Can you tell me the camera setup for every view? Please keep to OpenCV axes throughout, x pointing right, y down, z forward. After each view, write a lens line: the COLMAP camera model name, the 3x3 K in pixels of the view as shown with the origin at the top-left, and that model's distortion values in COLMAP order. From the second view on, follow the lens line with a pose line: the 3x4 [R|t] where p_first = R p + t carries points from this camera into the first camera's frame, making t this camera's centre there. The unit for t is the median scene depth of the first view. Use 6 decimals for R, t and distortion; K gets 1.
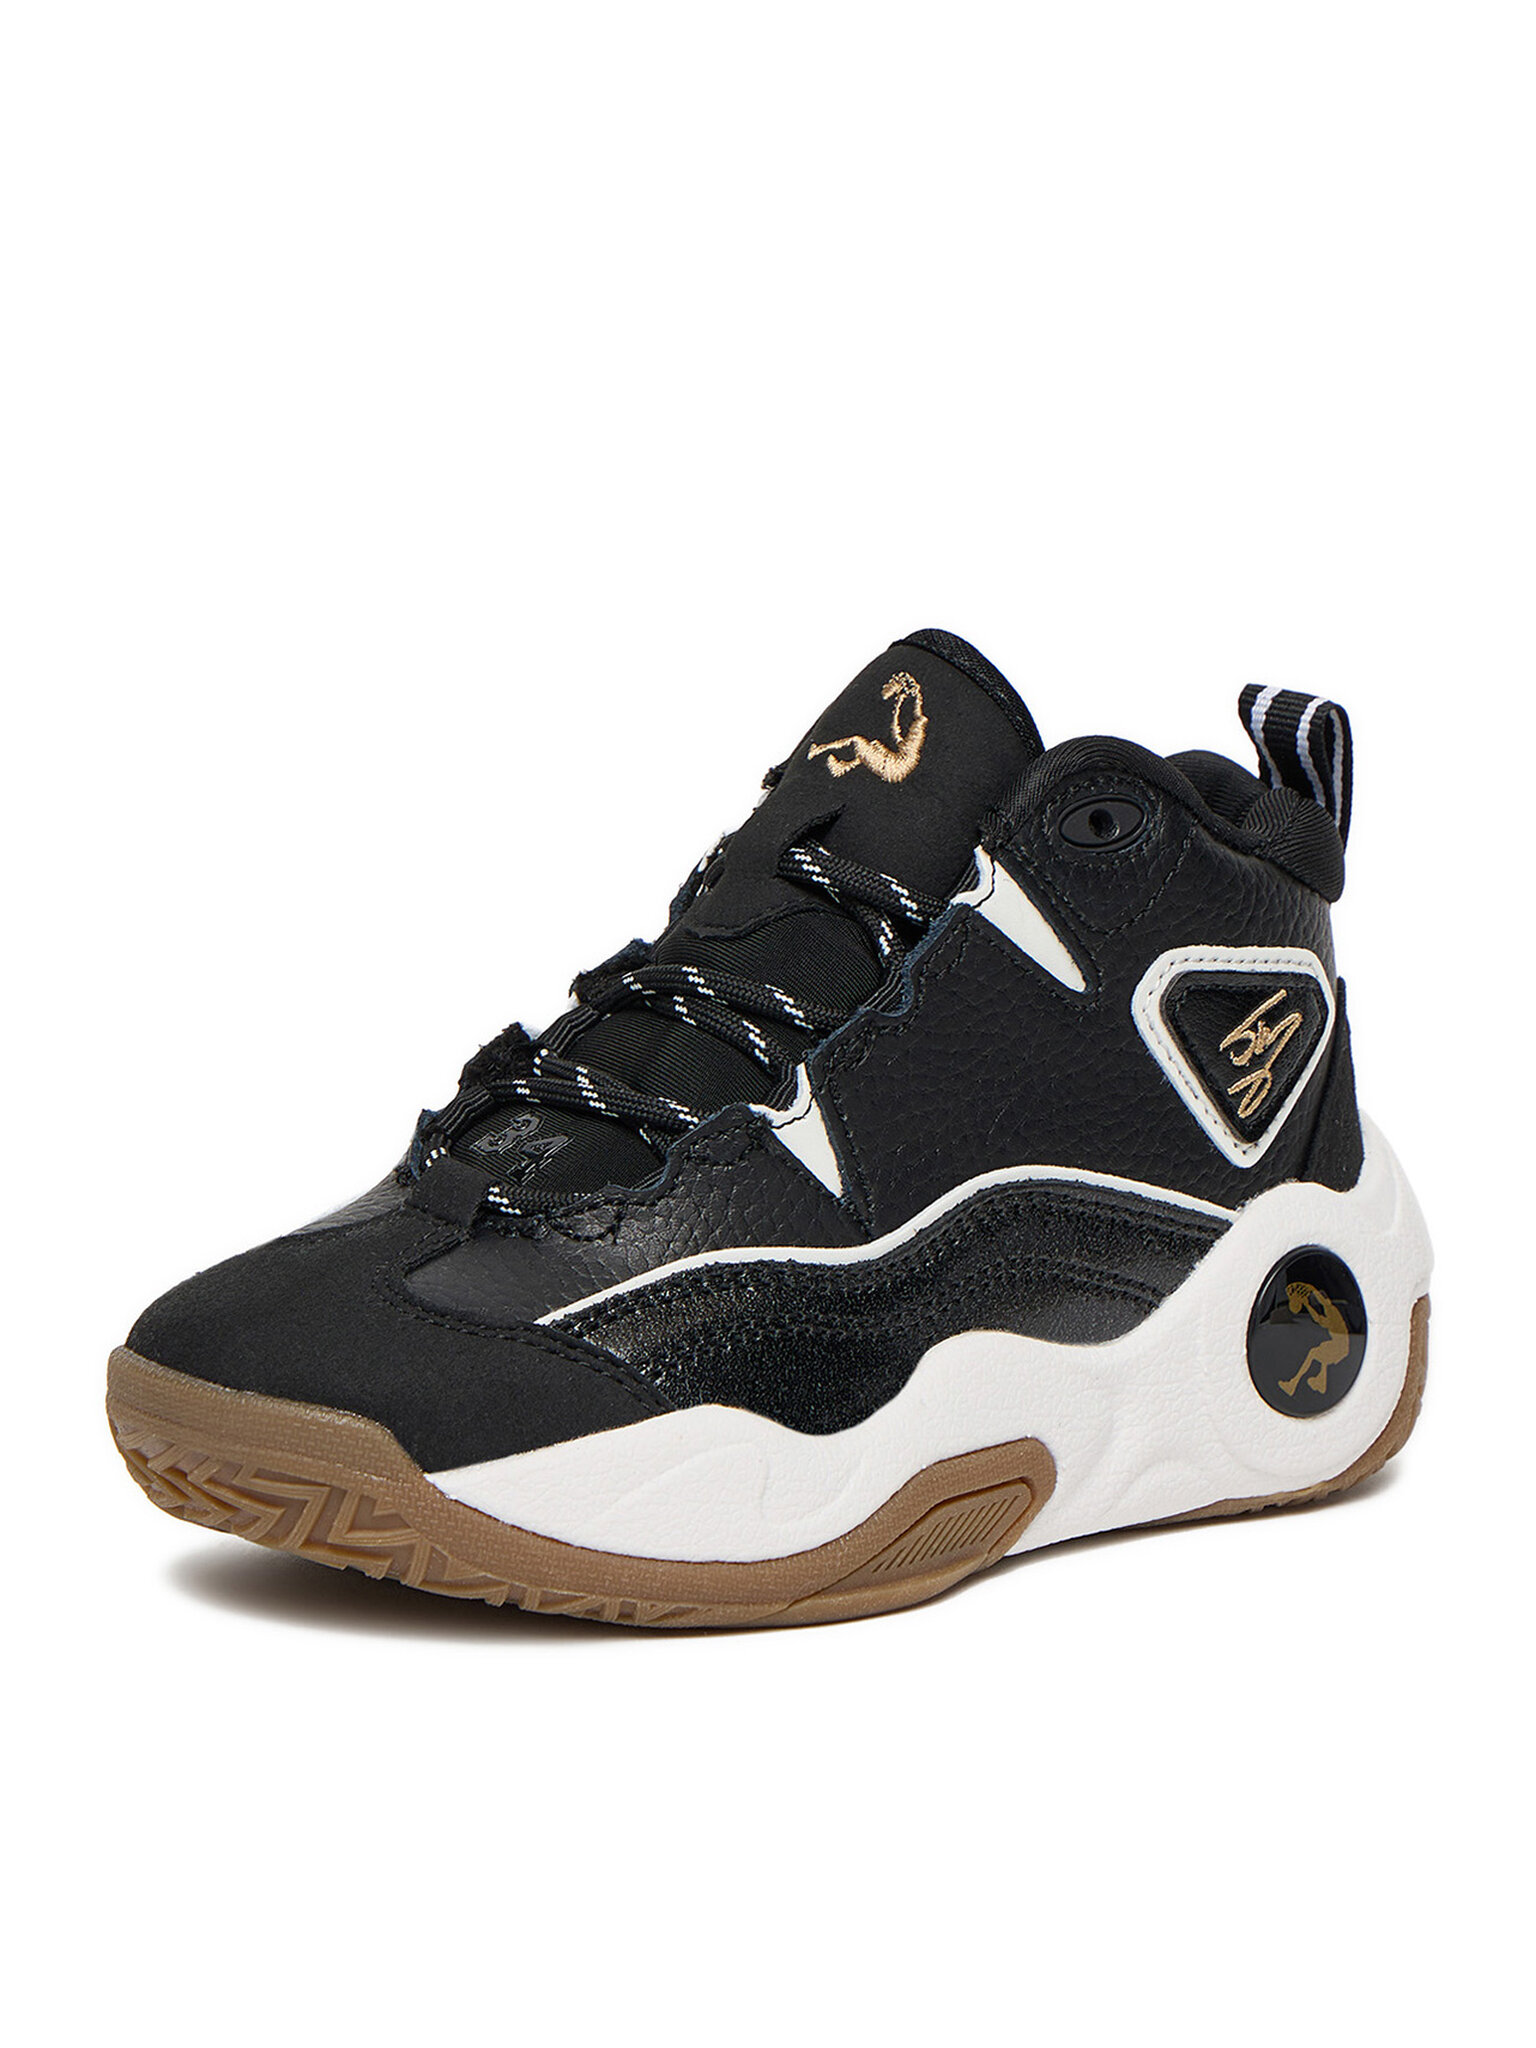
lens RADIAL K [[6051.9, 0, 773.0], [0, 6051.9, 1021.4], [0, 0, 1]] dist [1.284262, 0.000000]
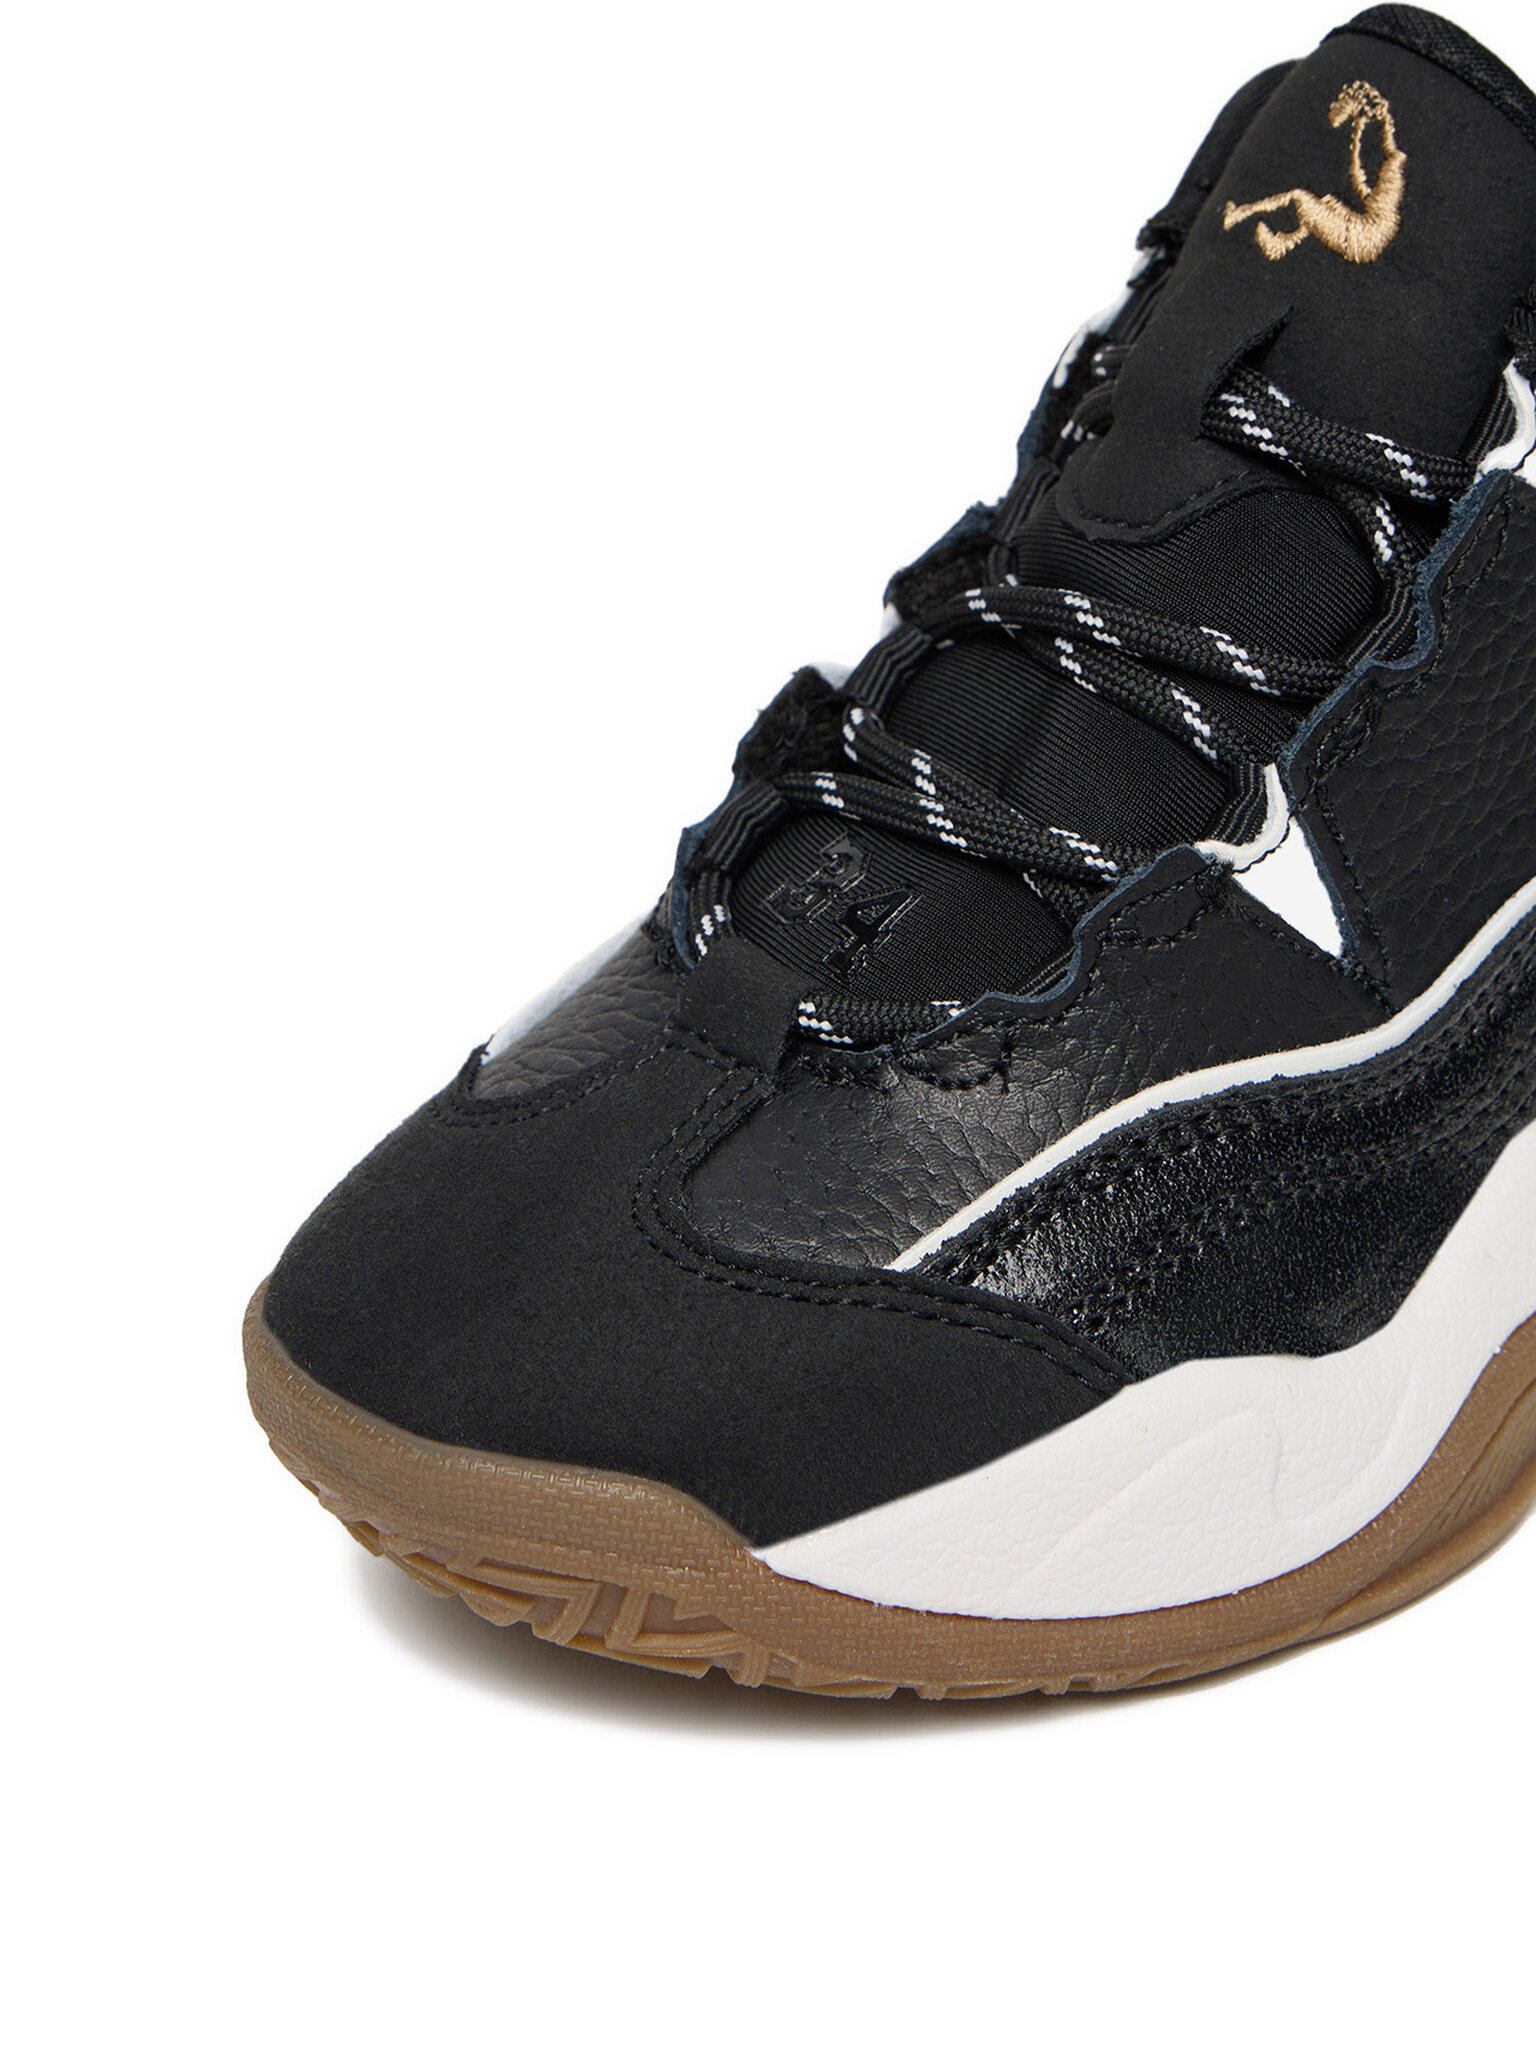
lens RADIAL K [[3979.3, 0, 1036.5], [0, 3979.3, 972.3], [0, 0, 1]] dist [-0.009699, 0.000000]
pose [[0.996821, -0.078598, 0.013059, -0.026732], [0.072402, 0.961988, 0.263320, -0.082658], [-0.033259, -0.261538, 0.964620, 0.589105]]
